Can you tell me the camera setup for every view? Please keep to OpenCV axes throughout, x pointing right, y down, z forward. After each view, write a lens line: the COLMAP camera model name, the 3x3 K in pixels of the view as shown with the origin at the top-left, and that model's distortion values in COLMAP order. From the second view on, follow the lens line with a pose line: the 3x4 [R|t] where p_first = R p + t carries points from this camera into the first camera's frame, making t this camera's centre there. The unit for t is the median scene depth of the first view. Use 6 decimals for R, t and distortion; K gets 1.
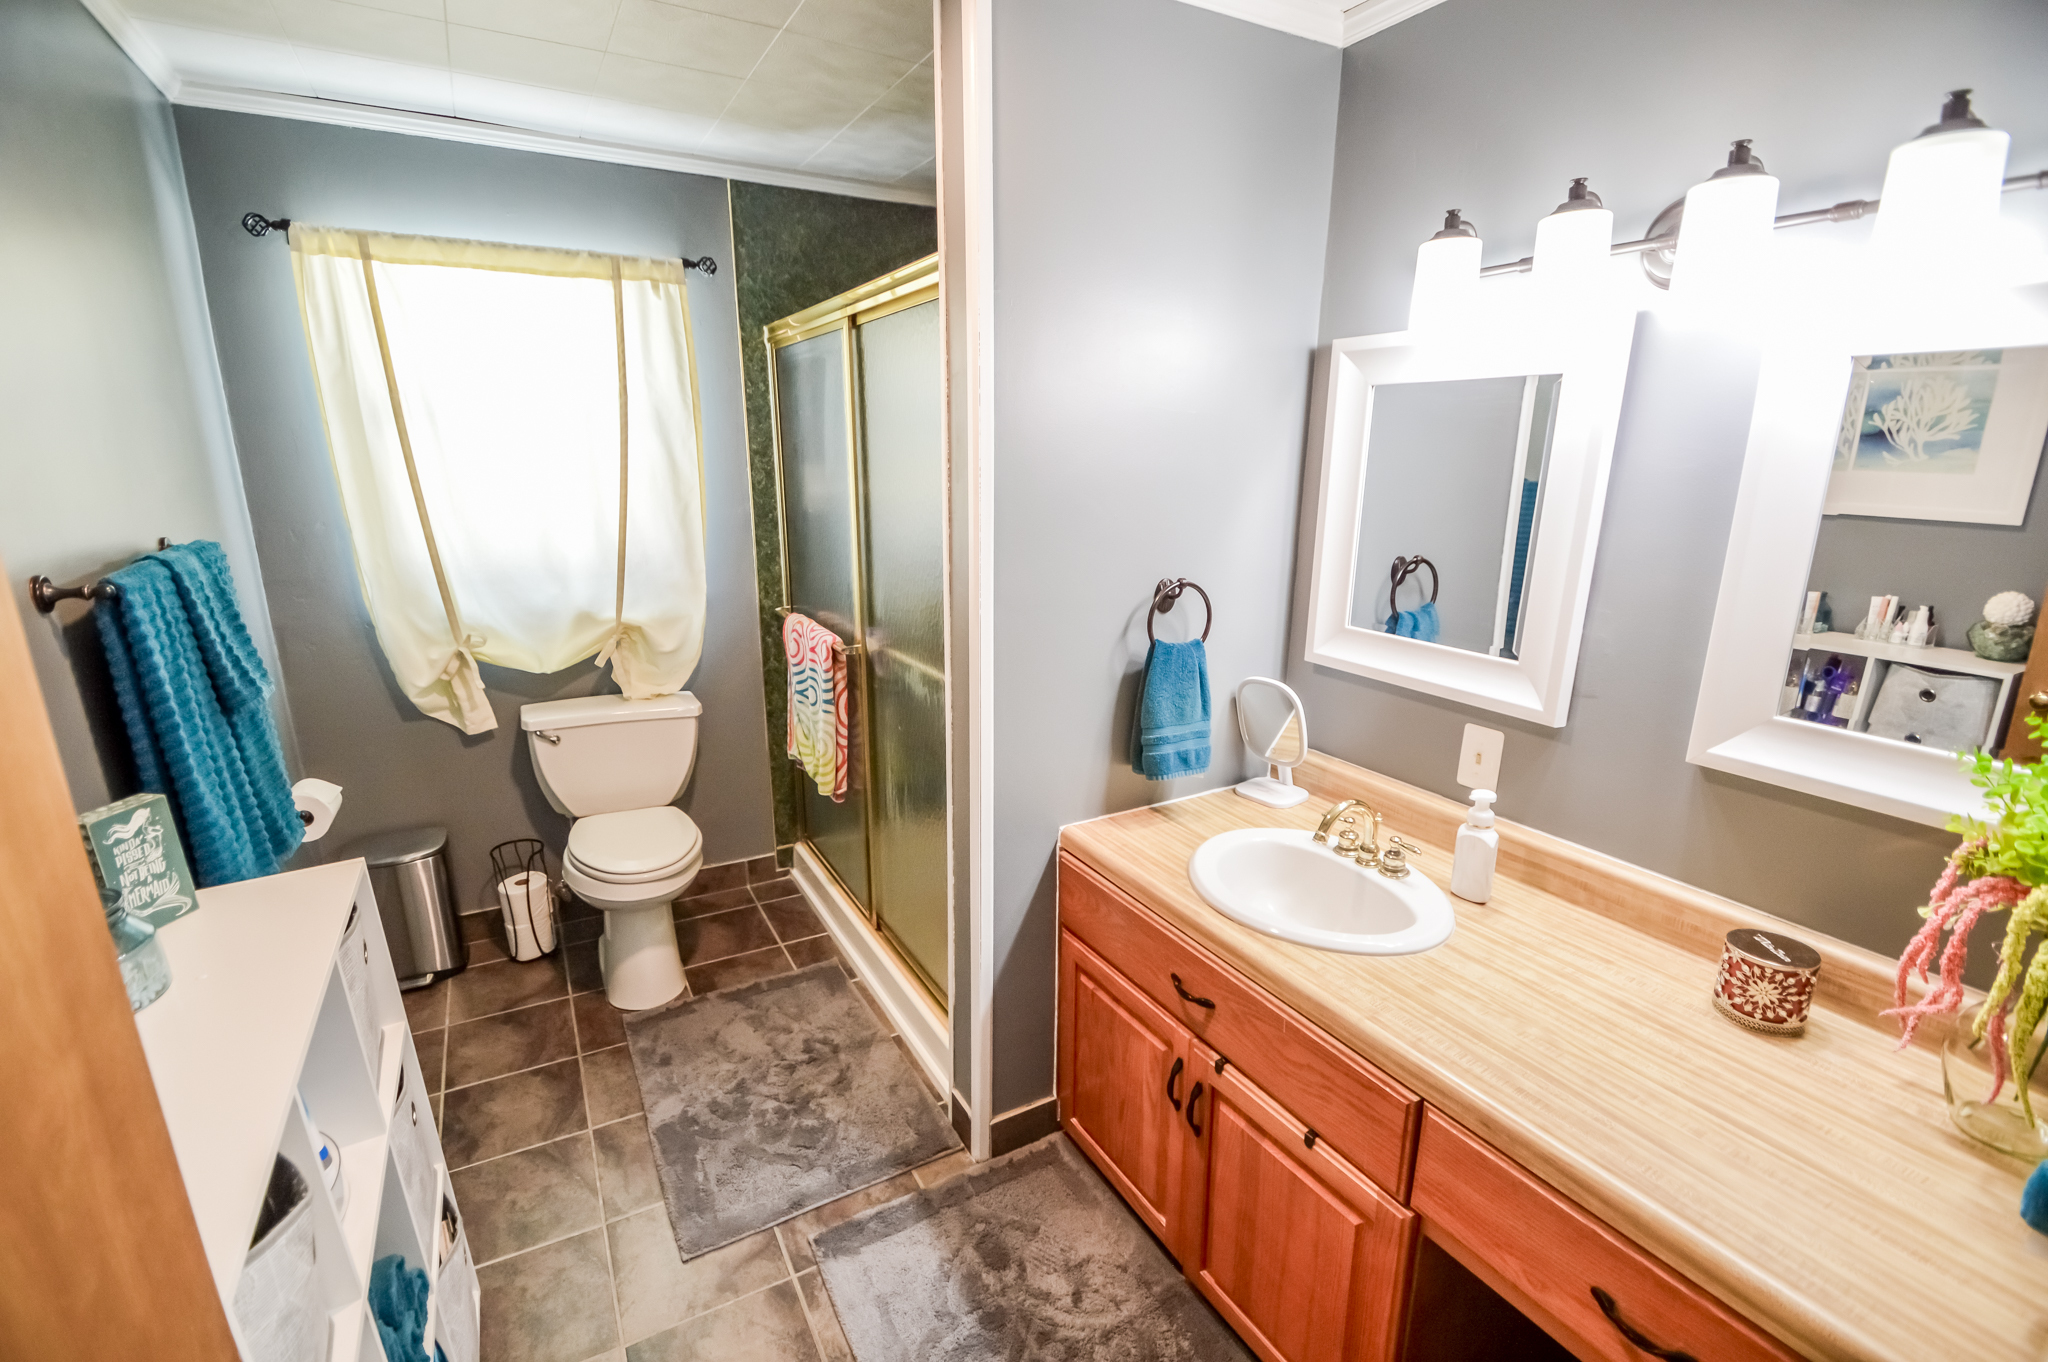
lens RADIAL K [[908.0, 0, 1017.9], [0, 908.0, 700.1], [0, 0, 1]] dist [0.010281, -0.014048]
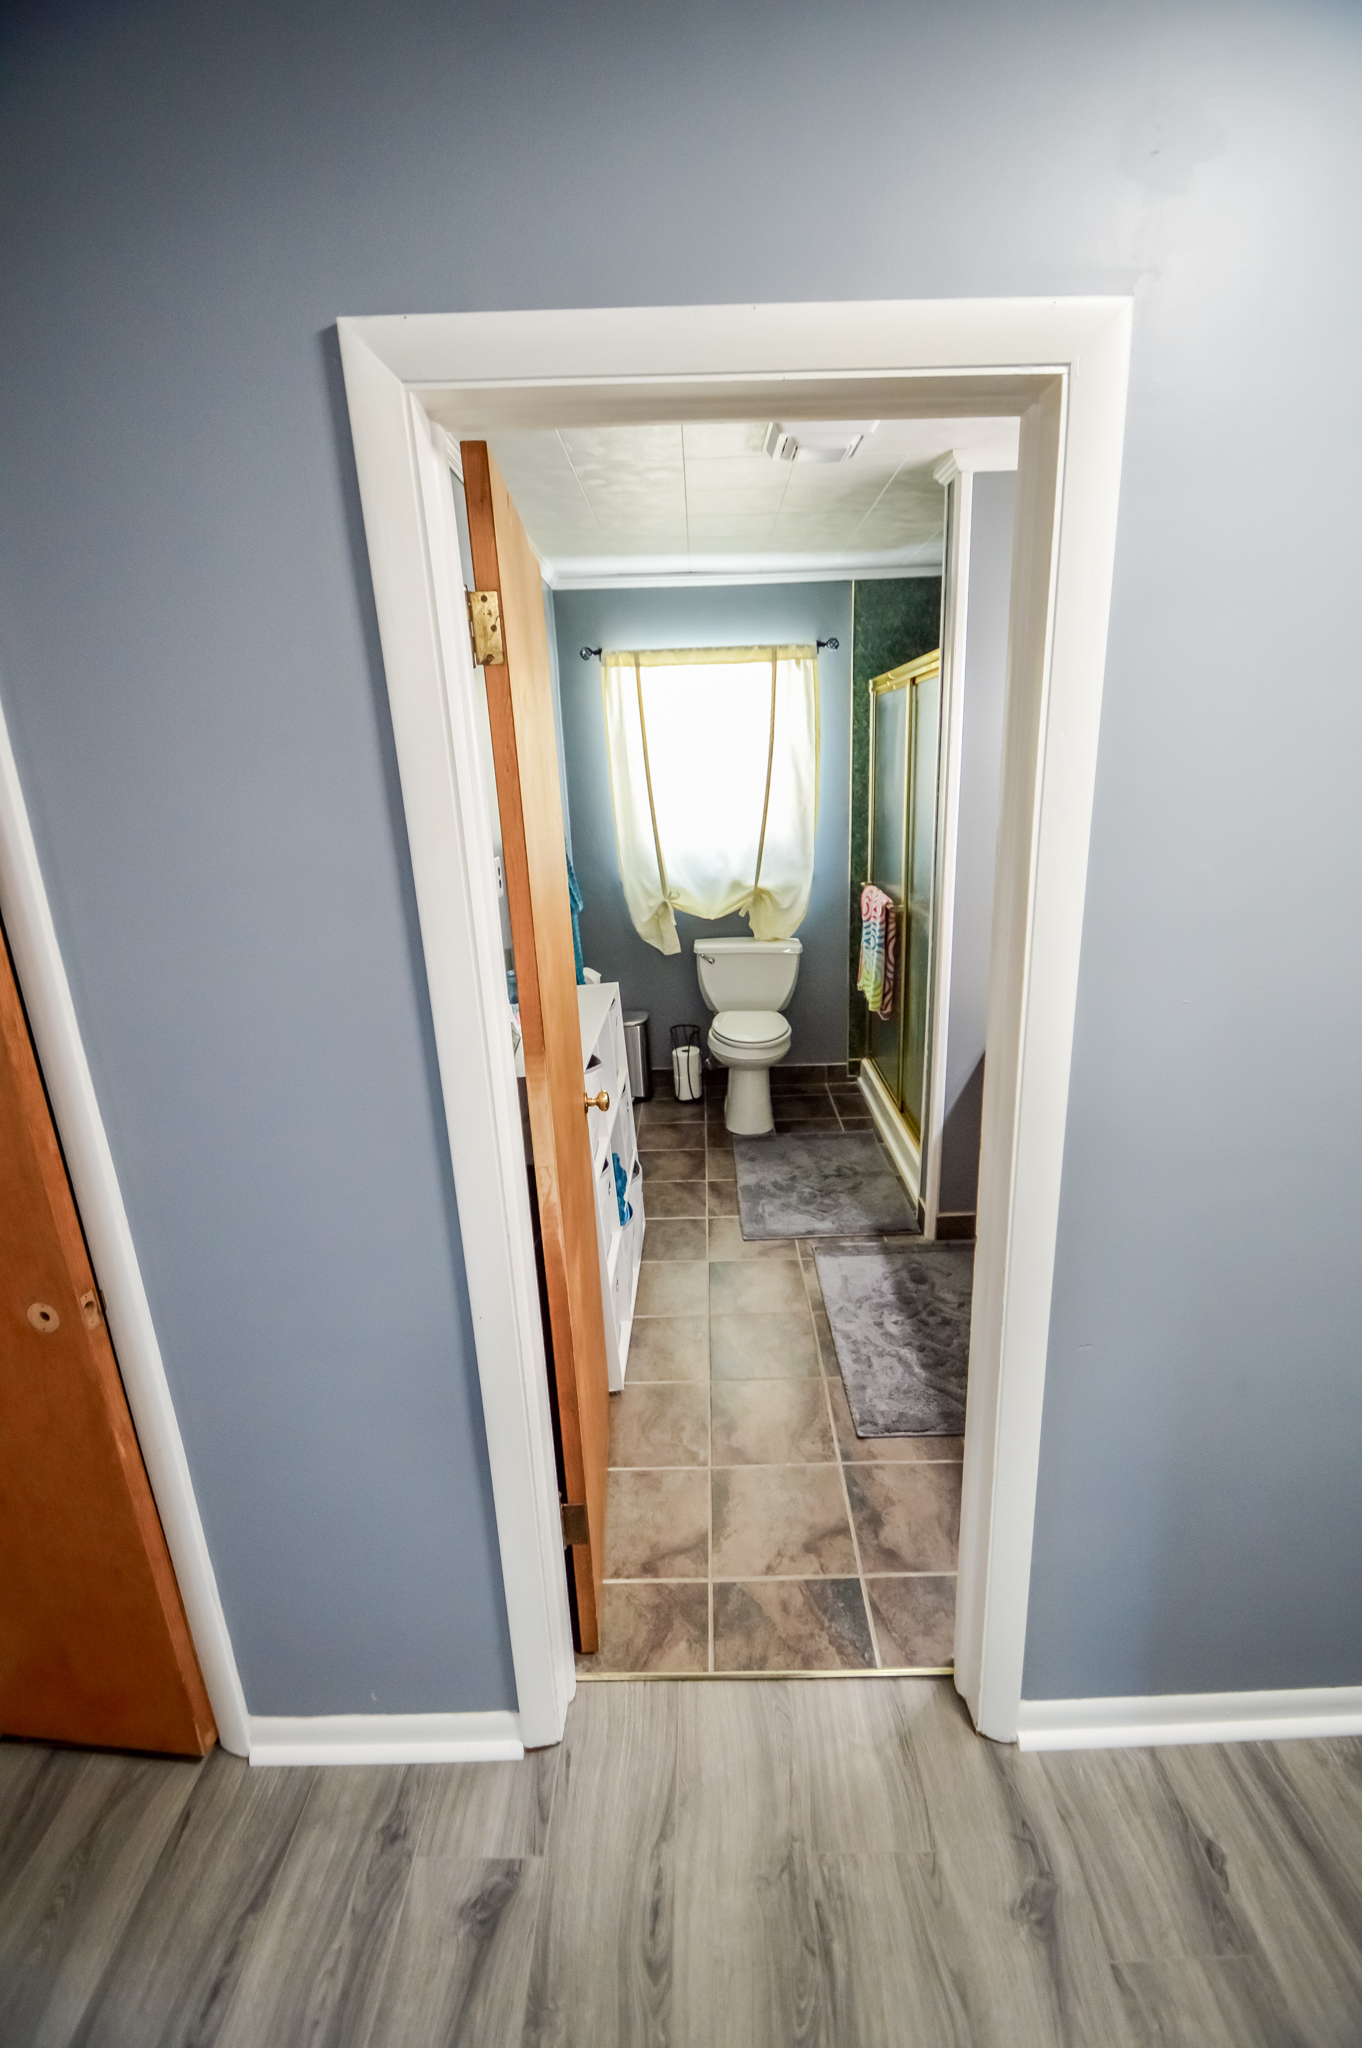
lens RADIAL K [[908.0, 0, 688.3], [0, 908.0, 1022.4], [0, 0, 1]] dist [0.010281, -0.014048]
pose [[0.865555, 0.097598, -0.491213, 0.243958], [-0.087958, 0.995207, 0.042747, 0.087751], [0.493030, 0.006207, 0.869990, -0.395235]]
